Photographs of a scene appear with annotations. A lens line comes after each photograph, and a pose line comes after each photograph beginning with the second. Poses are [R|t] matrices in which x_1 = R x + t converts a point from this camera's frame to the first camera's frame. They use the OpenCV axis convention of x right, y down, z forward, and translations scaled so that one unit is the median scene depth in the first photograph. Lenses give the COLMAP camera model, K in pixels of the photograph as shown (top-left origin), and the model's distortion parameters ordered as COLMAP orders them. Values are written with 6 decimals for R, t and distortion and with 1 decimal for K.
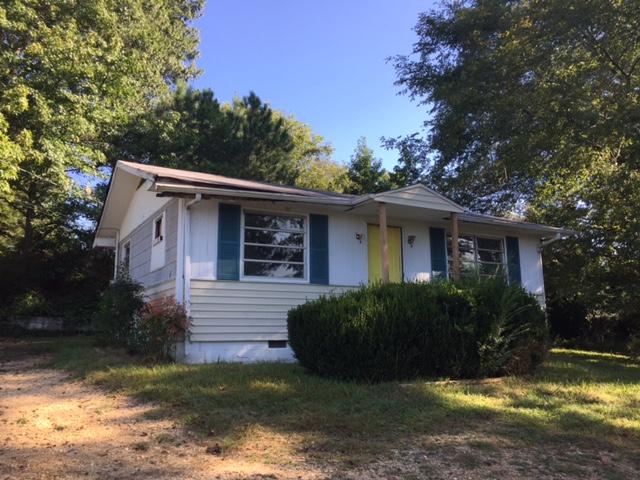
lens RADIAL K [[545.2, 0, 320.0], [0, 545.2, 241.1], [0, 0, 1]] dist [0.048379, 0.000150]
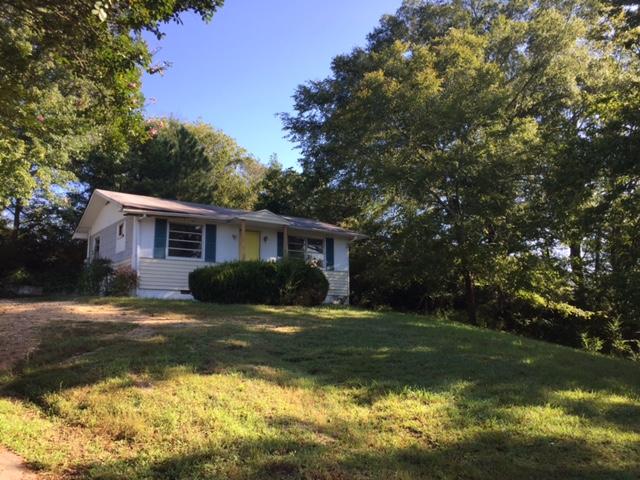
lens RADIAL K [[545.2, 0, 318.4], [0, 545.2, 242.0], [0, 0, 1]] dist [0.048379, 0.000150]
pose [[0.994277, 0.019789, 0.104988, 0.129389], [-0.021296, 0.999685, 0.013251, -0.016605], [-0.104692, -0.015411, 0.994385, -0.683679]]
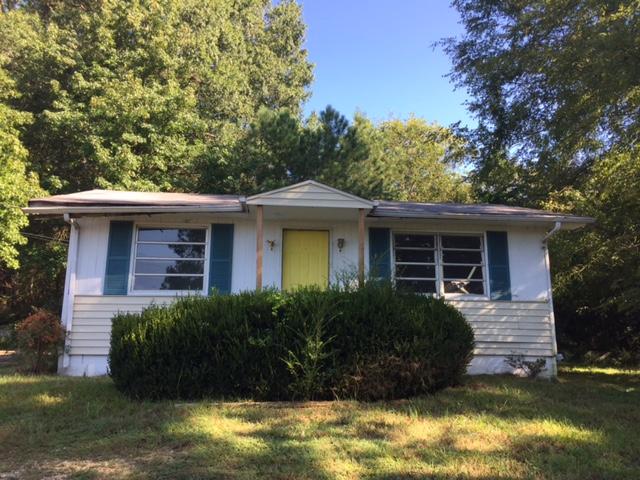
lens RADIAL K [[545.2, 0, 320.9], [0, 545.2, 240.9], [0, 0, 1]] dist [0.048379, 0.000150]
pose [[0.916420, -0.068731, -0.394273, 0.416992], [0.057098, 0.997519, -0.041176, 0.024414], [0.396125, 0.015222, 0.918071, 0.142745]]
